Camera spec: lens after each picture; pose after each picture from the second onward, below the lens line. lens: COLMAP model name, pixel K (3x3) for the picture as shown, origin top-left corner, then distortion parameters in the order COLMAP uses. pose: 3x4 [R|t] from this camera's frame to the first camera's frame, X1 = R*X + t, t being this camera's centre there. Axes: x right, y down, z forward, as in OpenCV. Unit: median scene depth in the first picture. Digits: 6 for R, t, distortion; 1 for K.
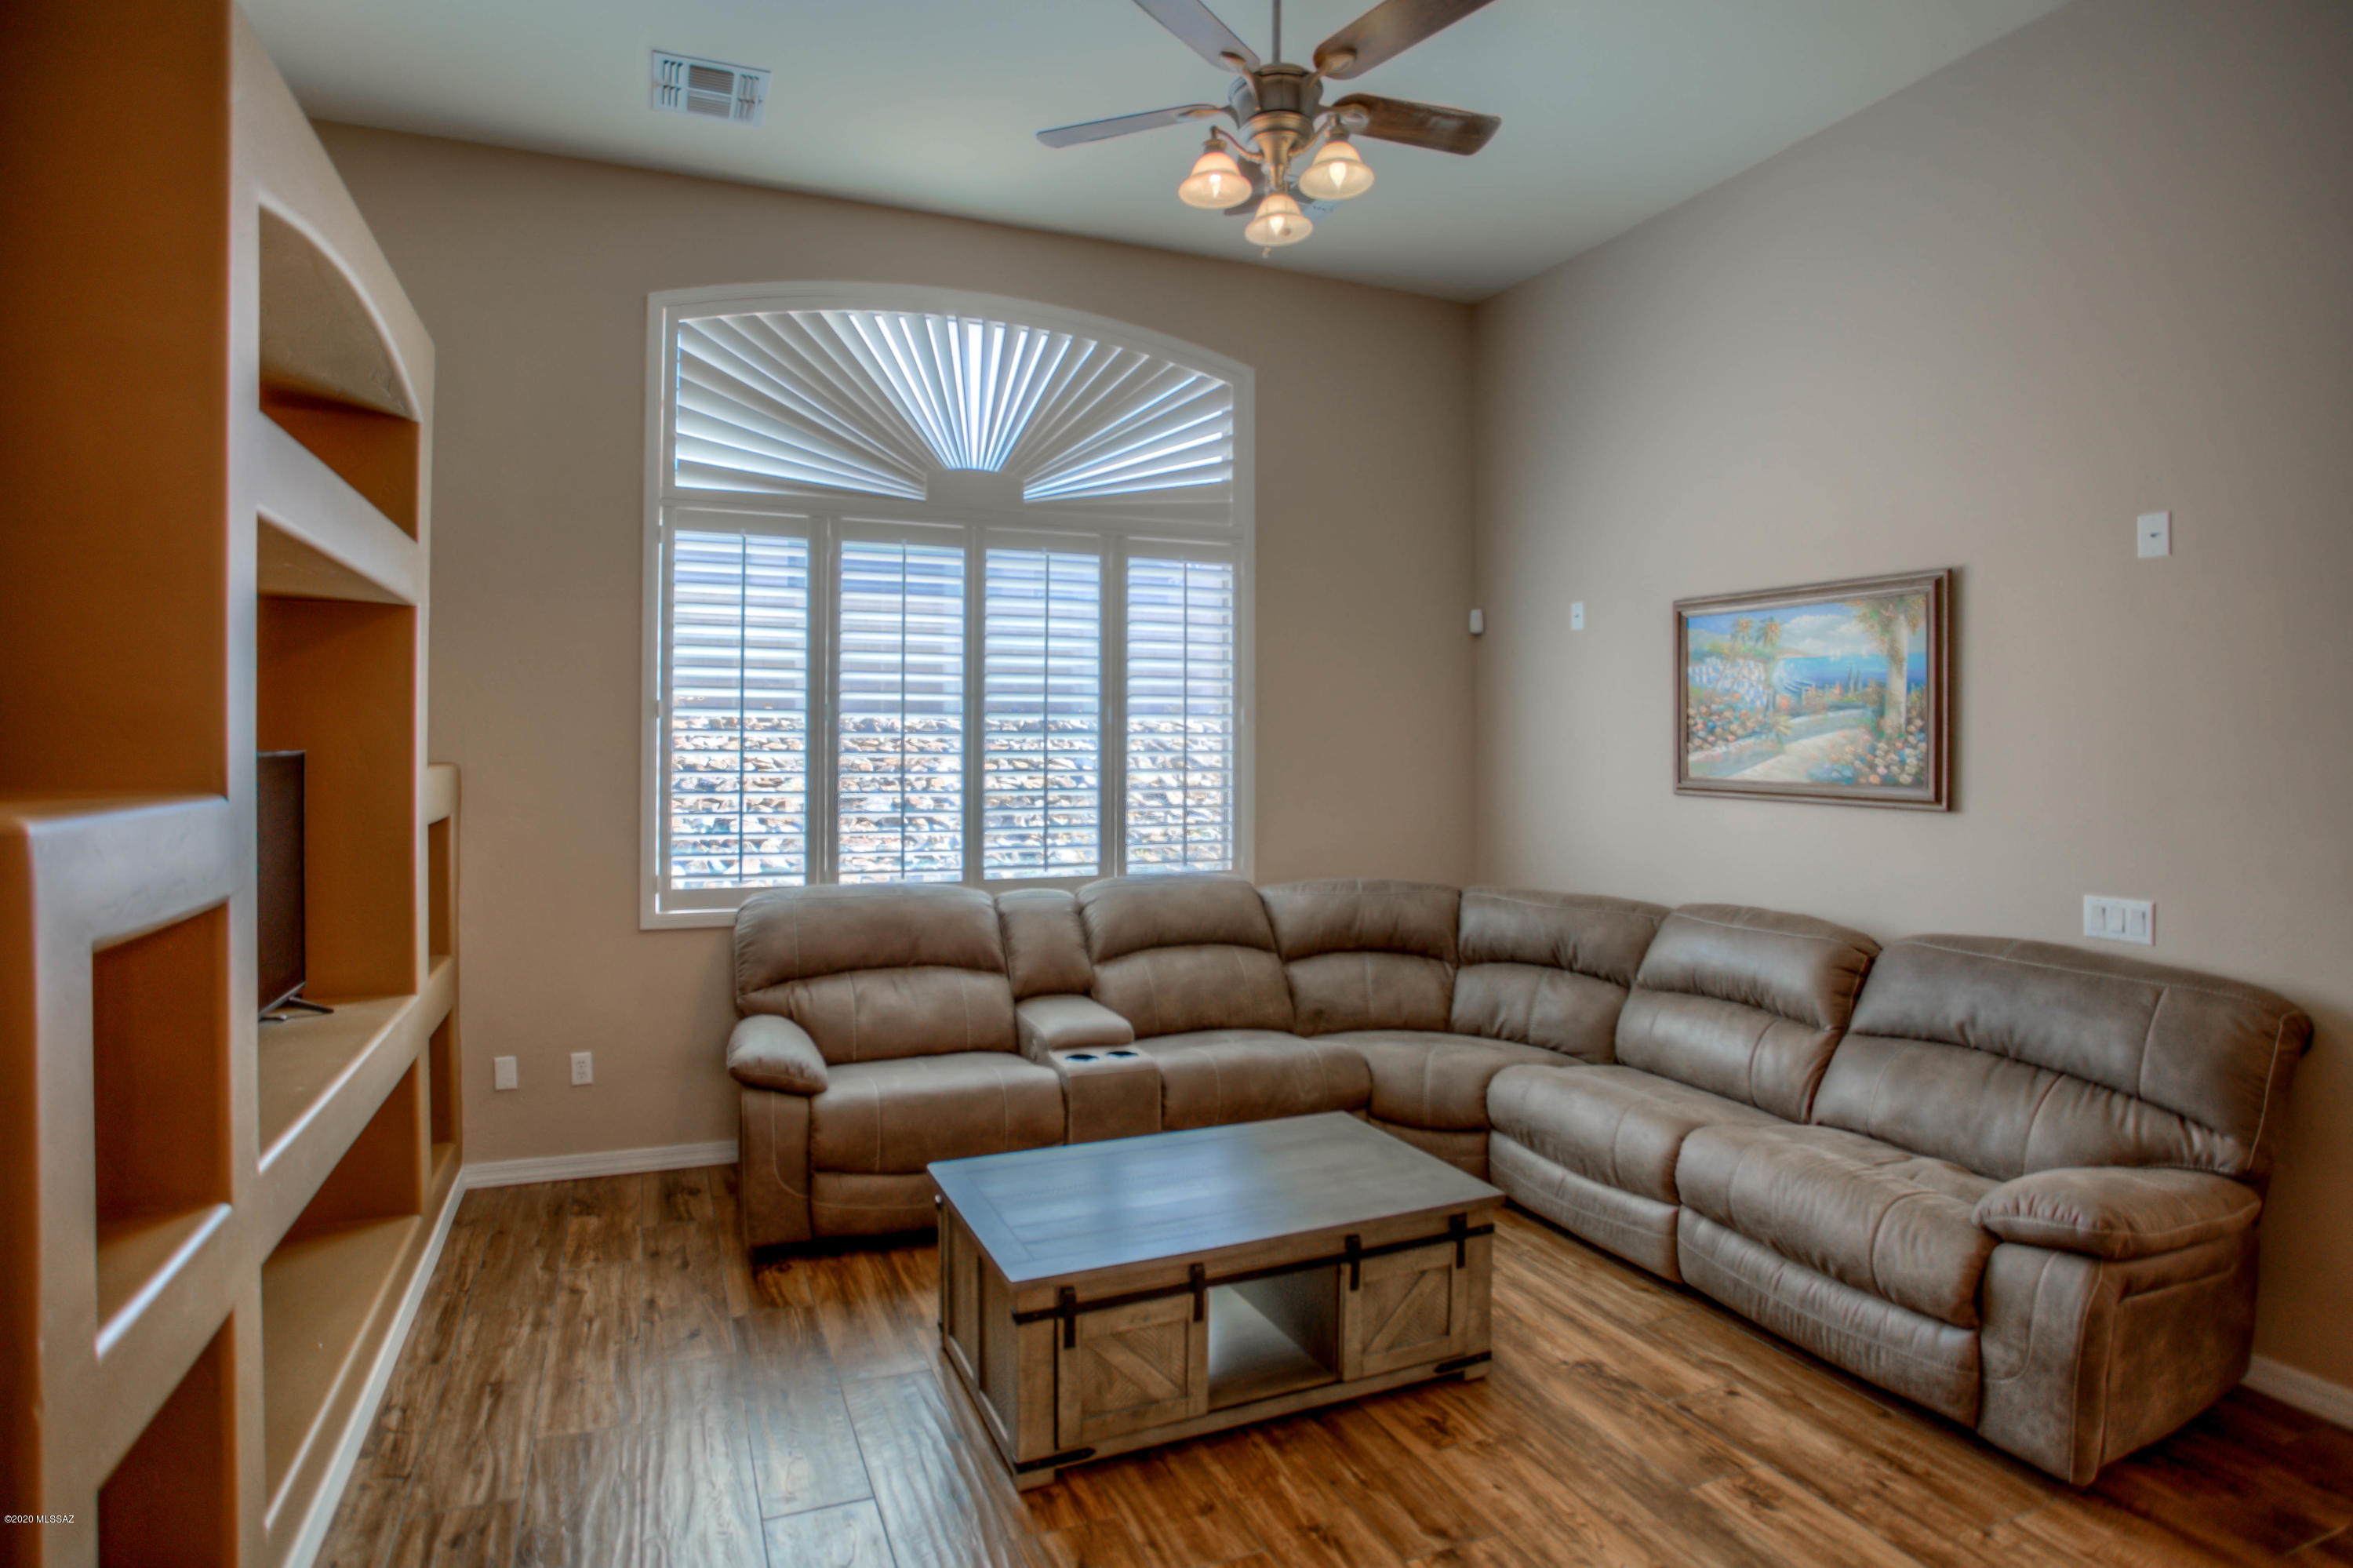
lens RADIAL K [[1176.7, 0, 1085.1], [0, 1176.7, 735.3], [0, 0, 1]] dist [-0.053589, 0.000509]
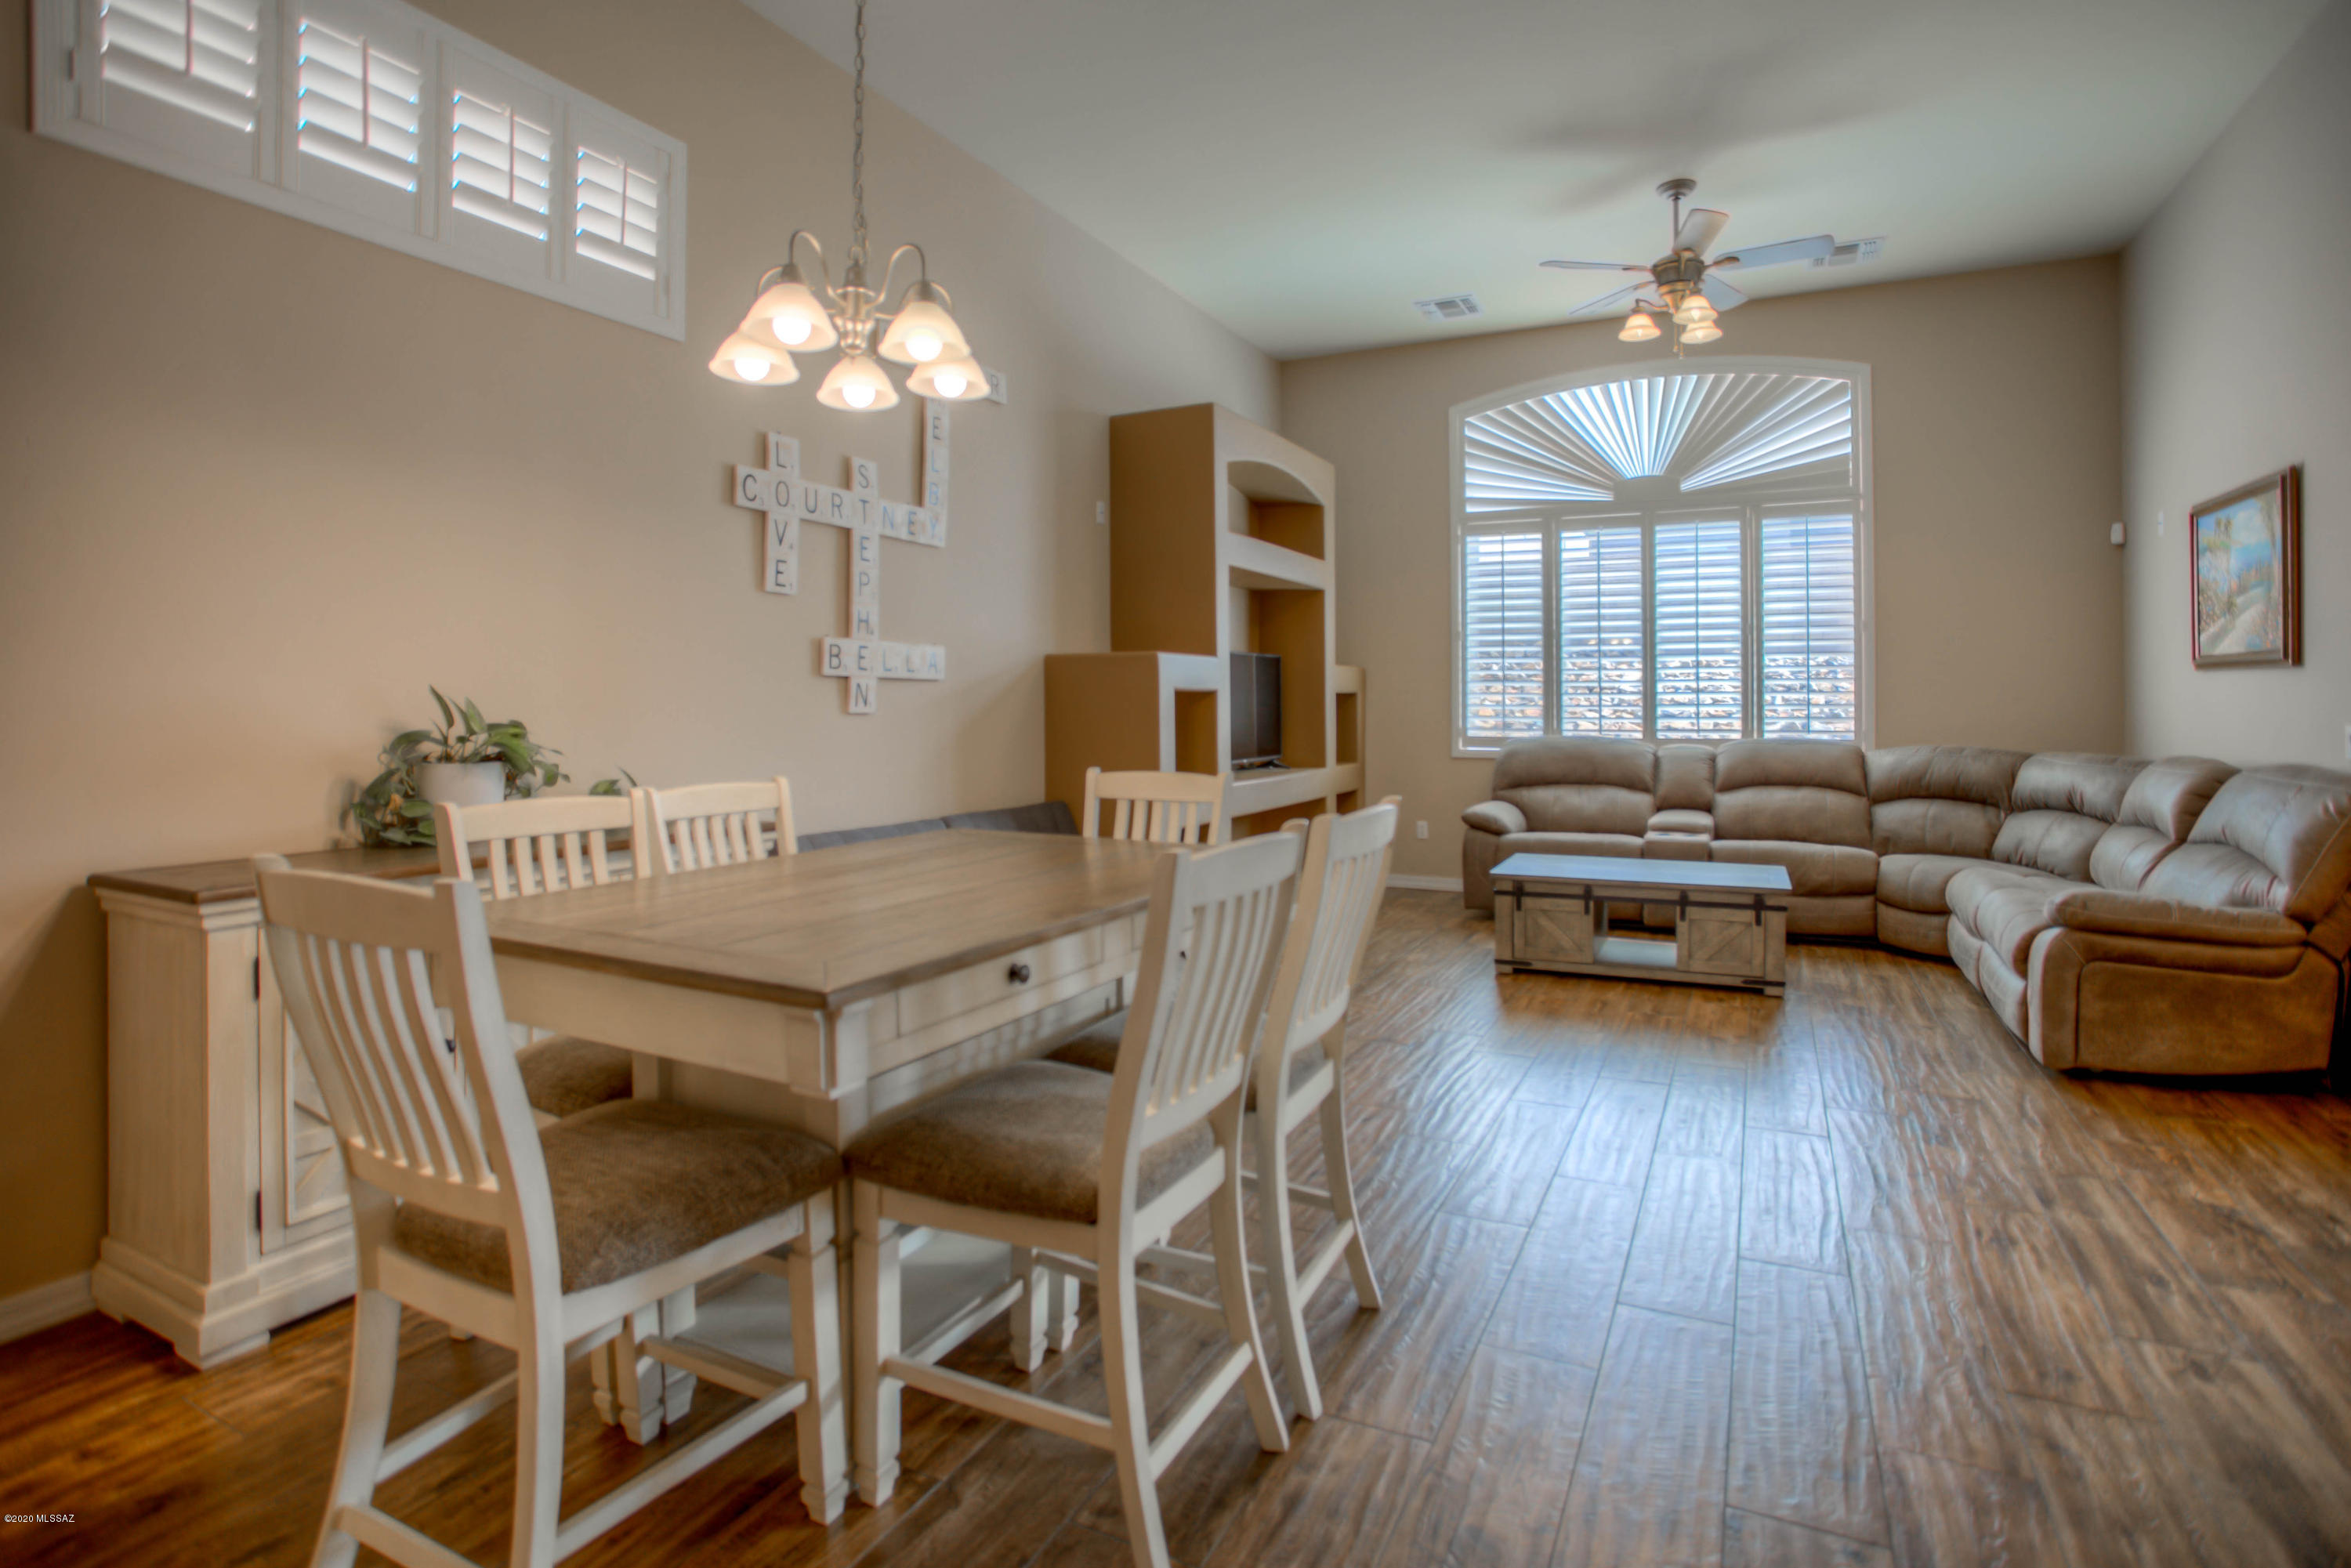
lens RADIAL K [[1139.3, 0, 1182.8], [0, 1139.3, 707.4], [0, 0, 1]] dist [-0.059773, 0.020427]
pose [[0.674203, -0.000981, -0.738546, 0.676960], [0.008226, 0.999947, 0.006181, 0.076973], [0.738501, -0.010242, 0.674175, -0.535555]]
